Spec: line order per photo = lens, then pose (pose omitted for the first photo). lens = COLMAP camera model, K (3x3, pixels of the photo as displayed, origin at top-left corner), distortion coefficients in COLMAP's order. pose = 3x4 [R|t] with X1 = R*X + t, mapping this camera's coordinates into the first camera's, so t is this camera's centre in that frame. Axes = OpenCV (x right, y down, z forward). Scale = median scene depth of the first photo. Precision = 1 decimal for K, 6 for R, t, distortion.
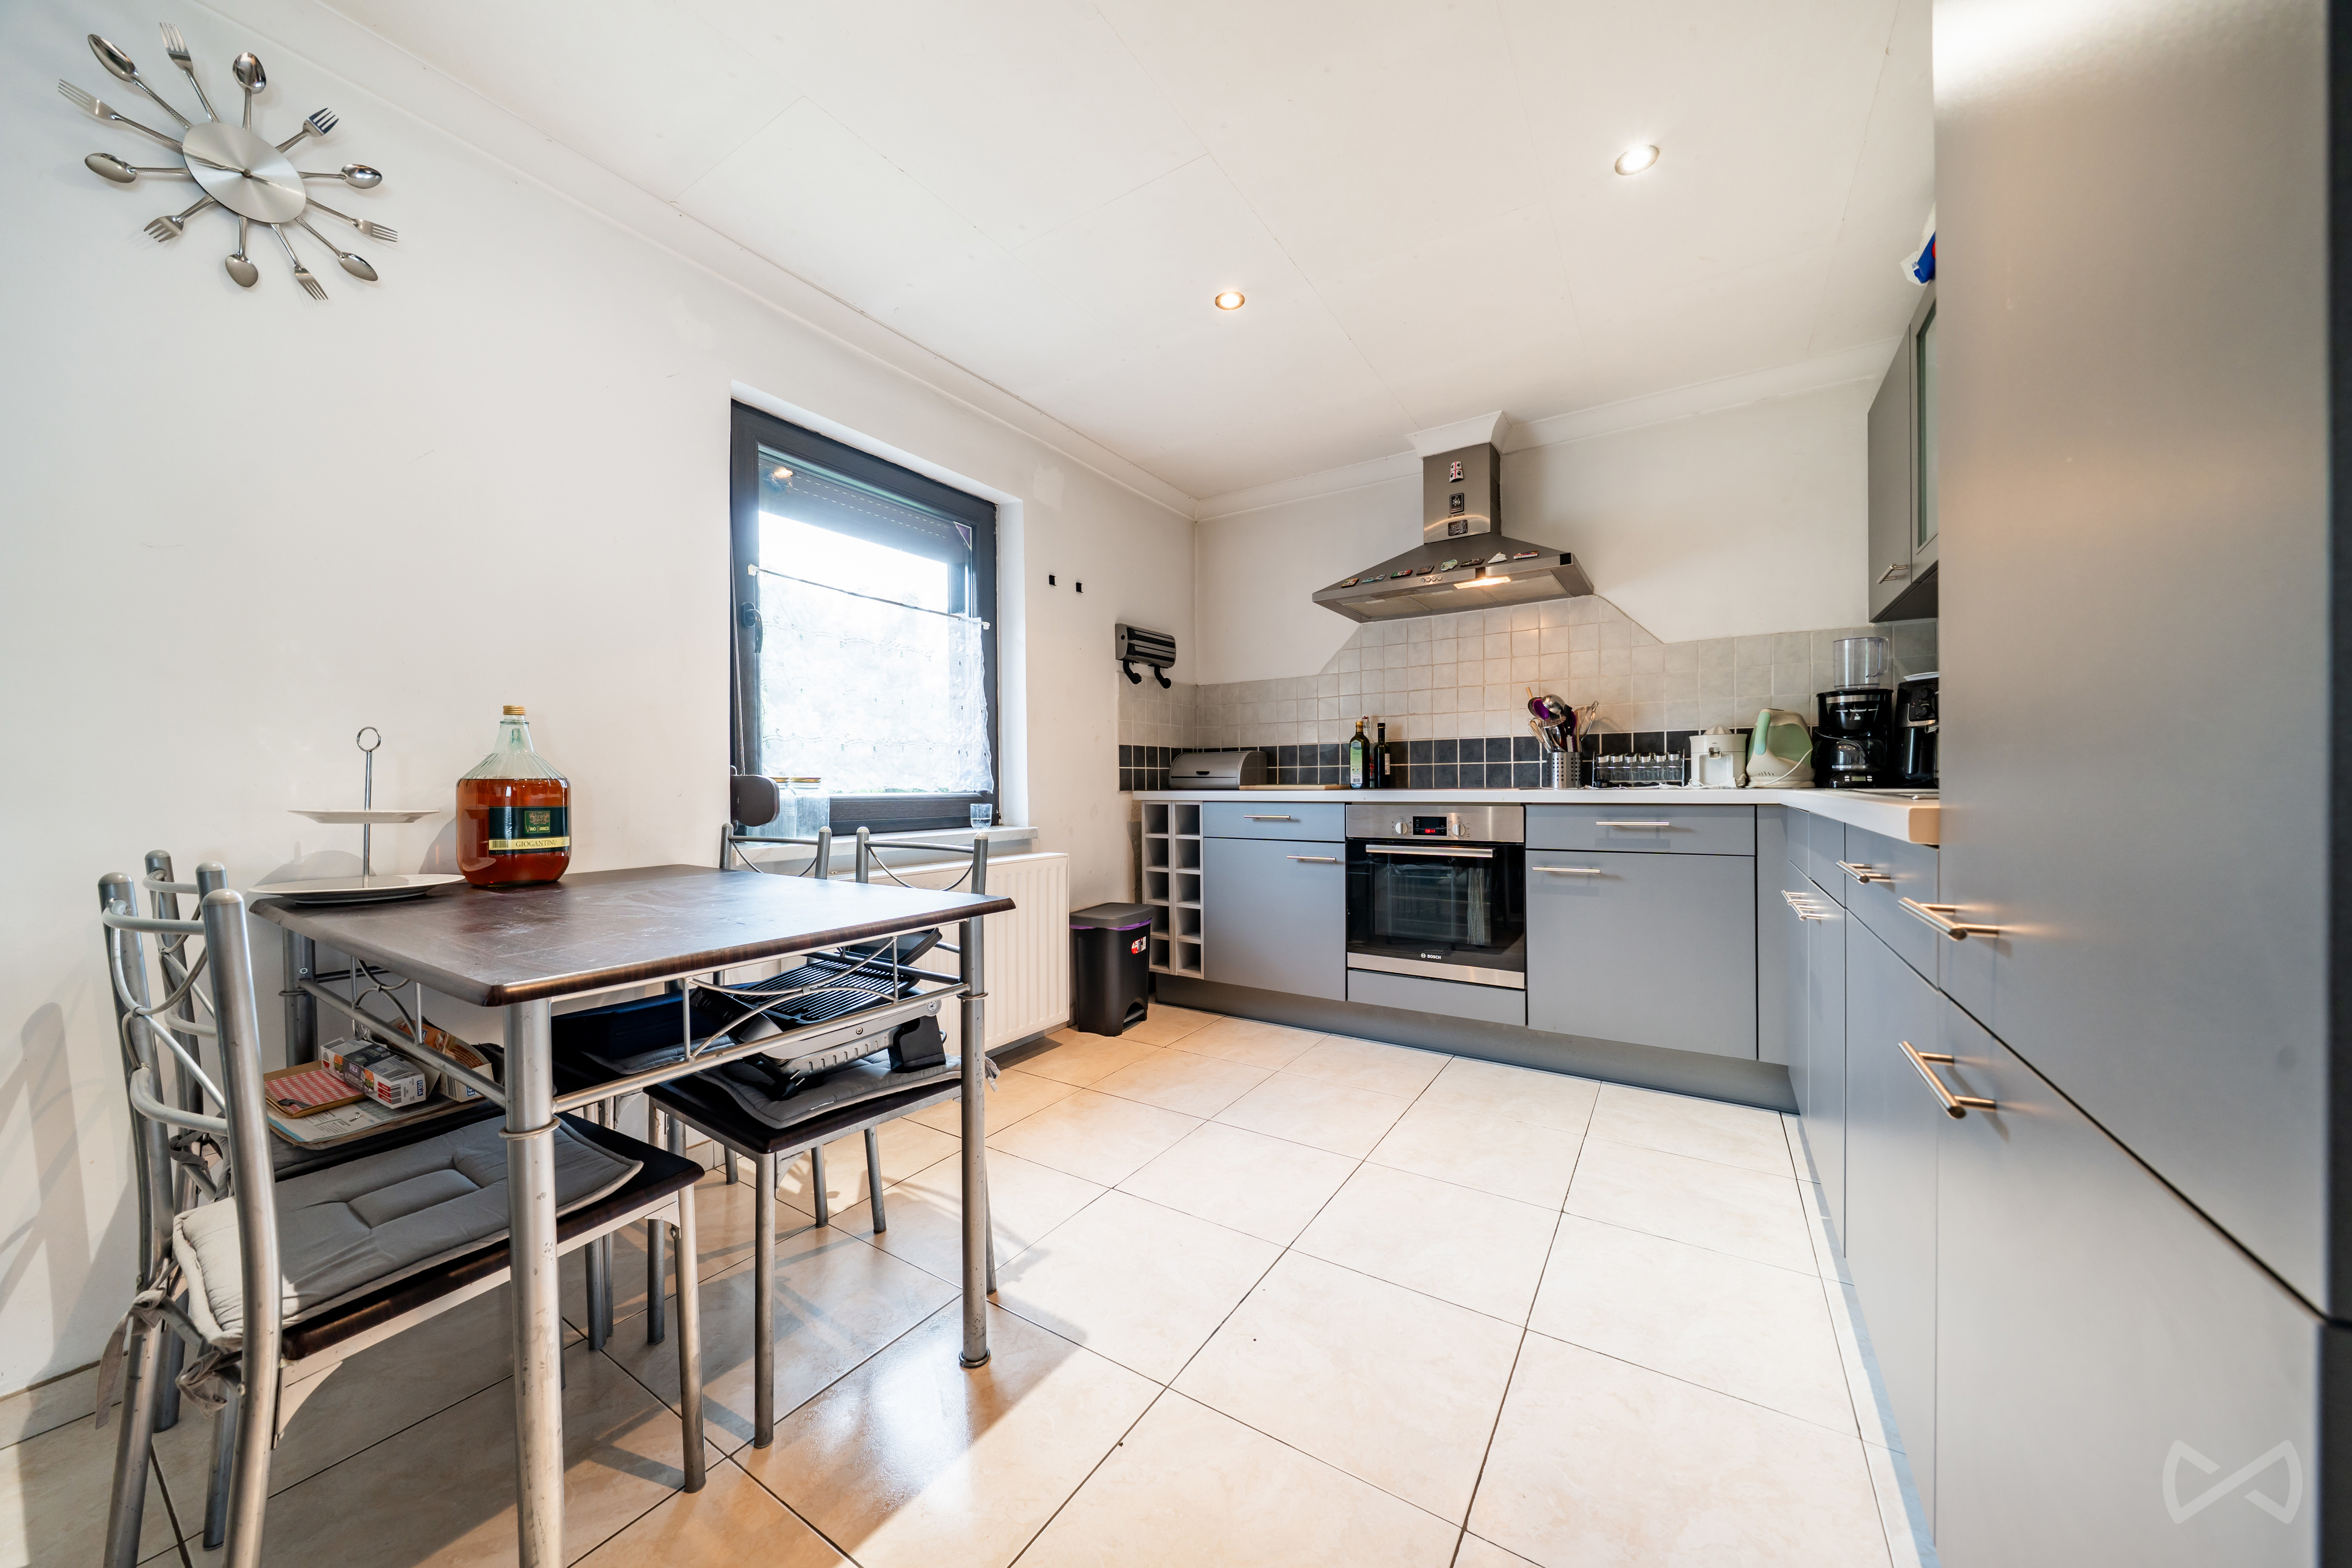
lens RADIAL K [[802.9, 0, 1179.6], [0, 802.9, 790.2], [0, 0, 1]] dist [-0.007944, -0.000227]
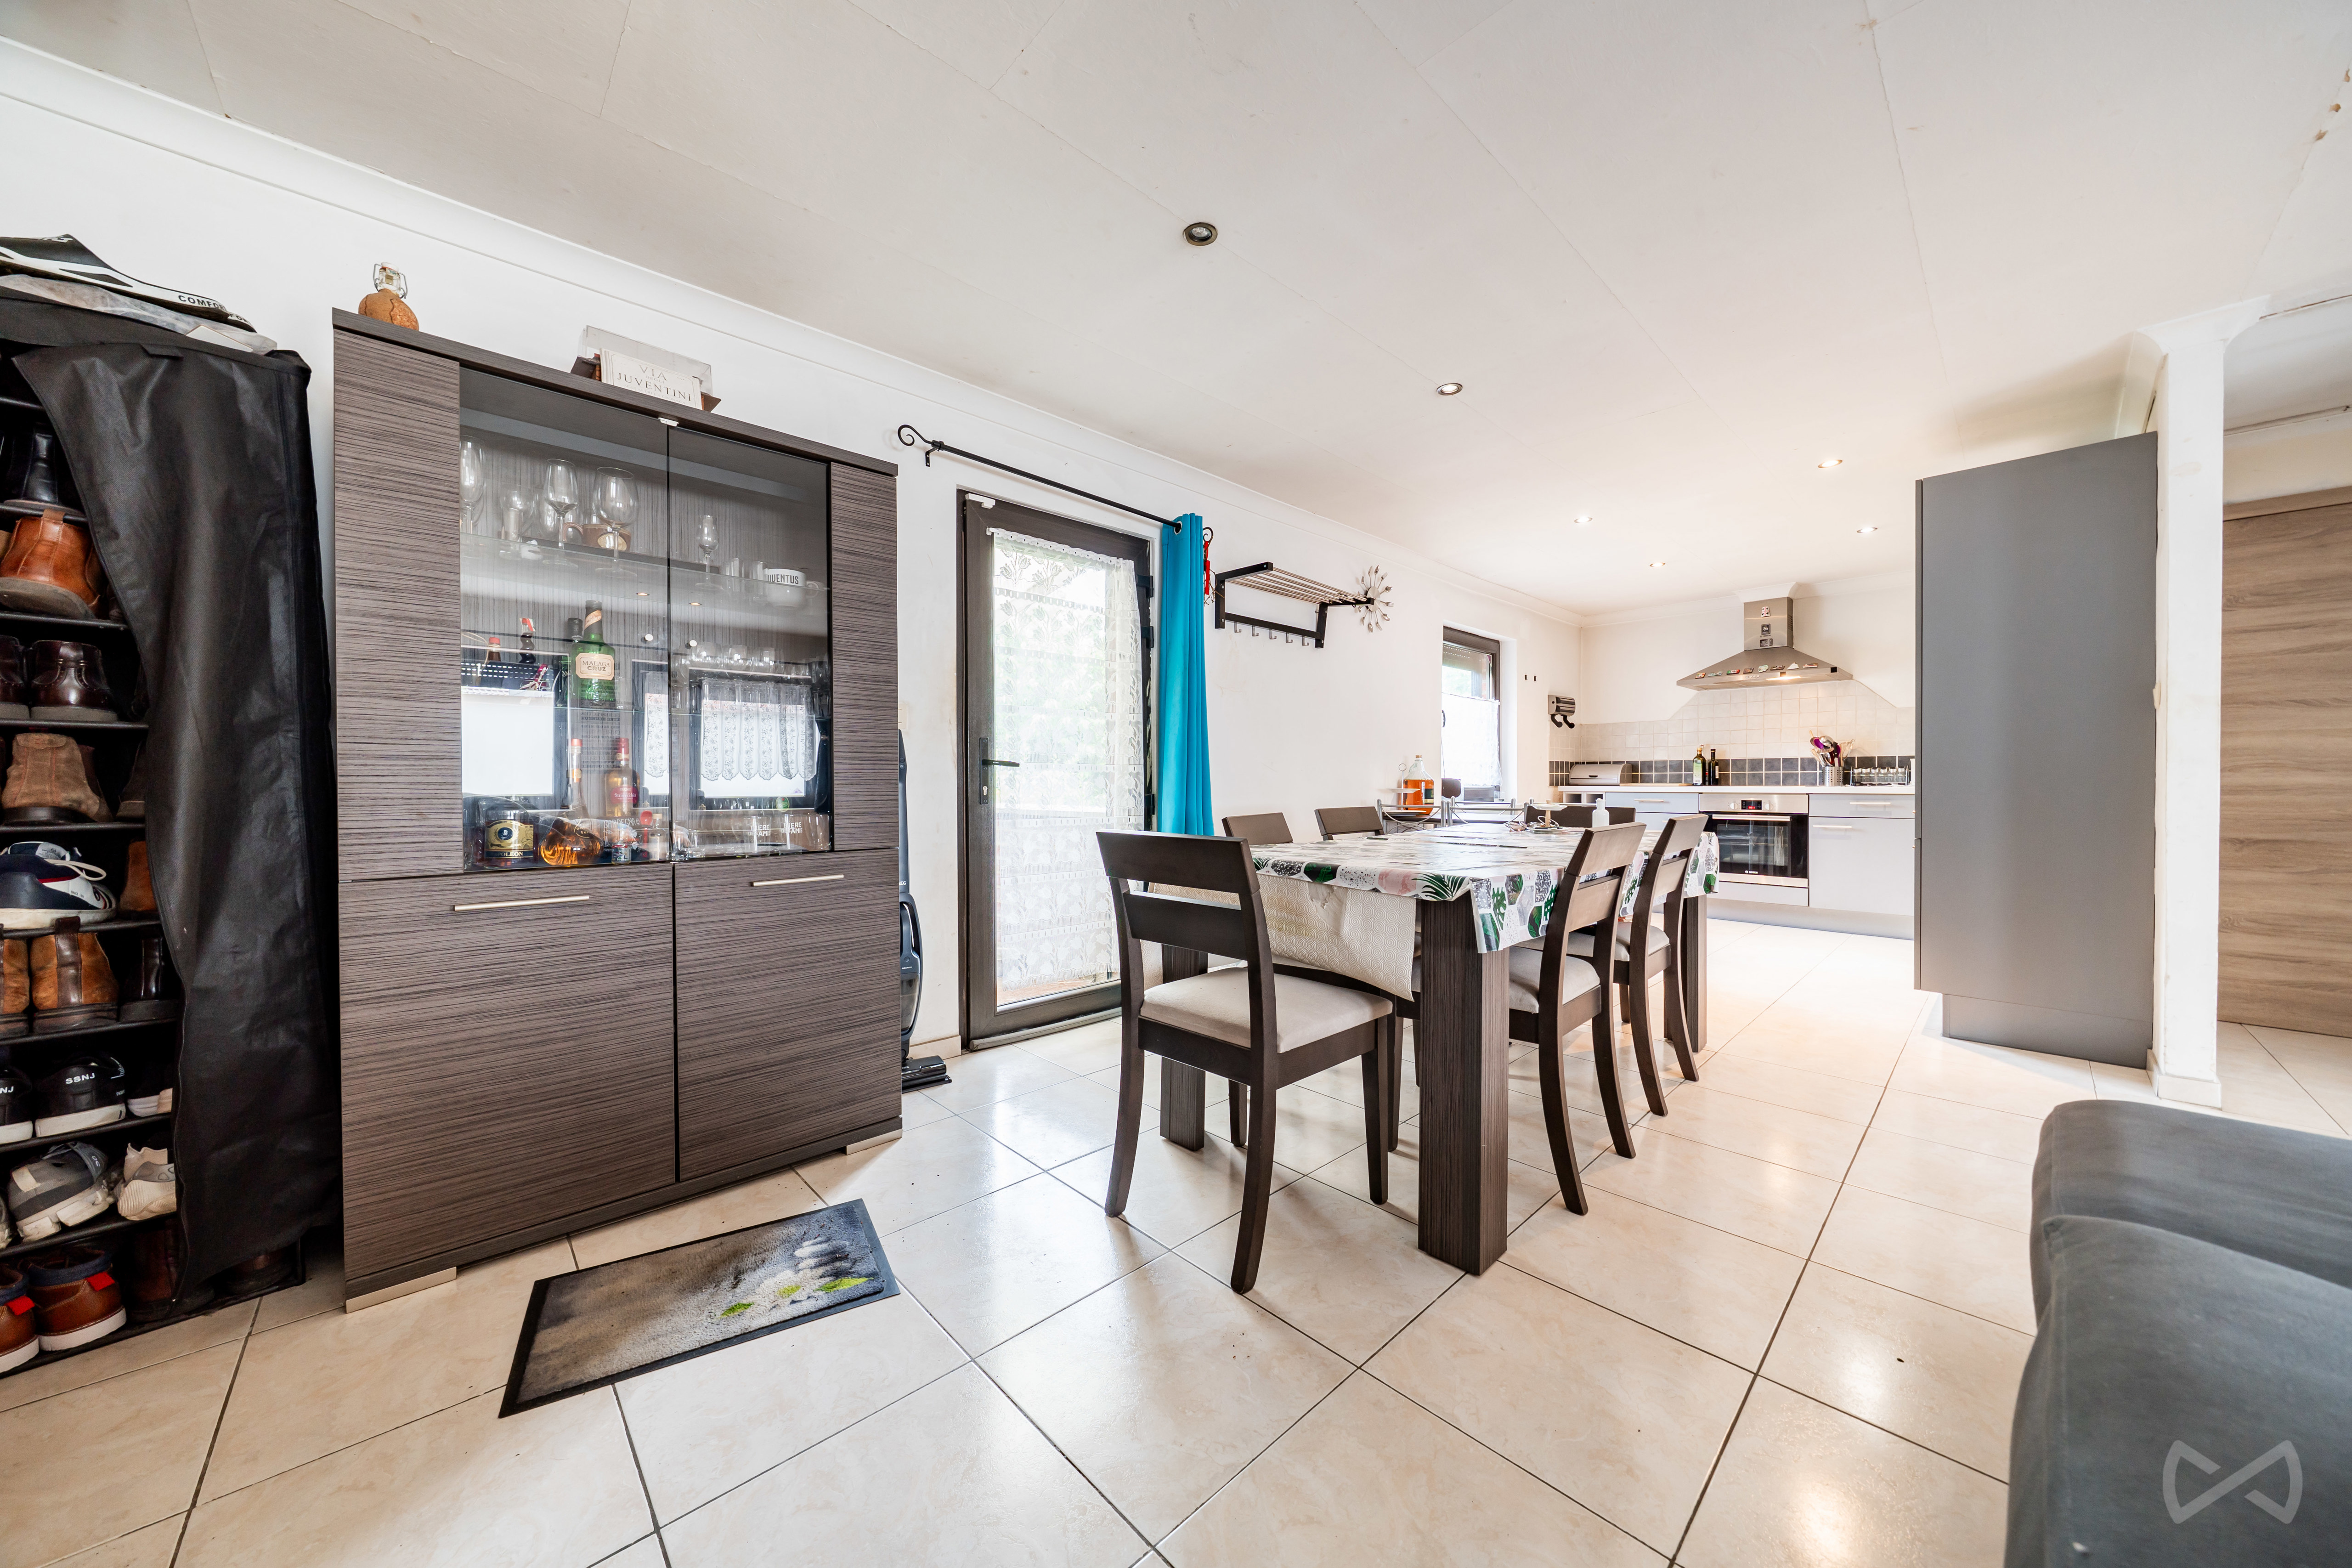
lens RADIAL K [[803.0, 0, 1170.6], [0, 803.0, 788.8], [0, 0, 1]] dist [-0.007944, -0.000227]
pose [[0.968646, 0.009306, -0.248272, -0.505087], [-0.009544, 0.999954, 0.000244, 0.017128], [0.248263, 0.002133, 0.968690, -1.083570]]
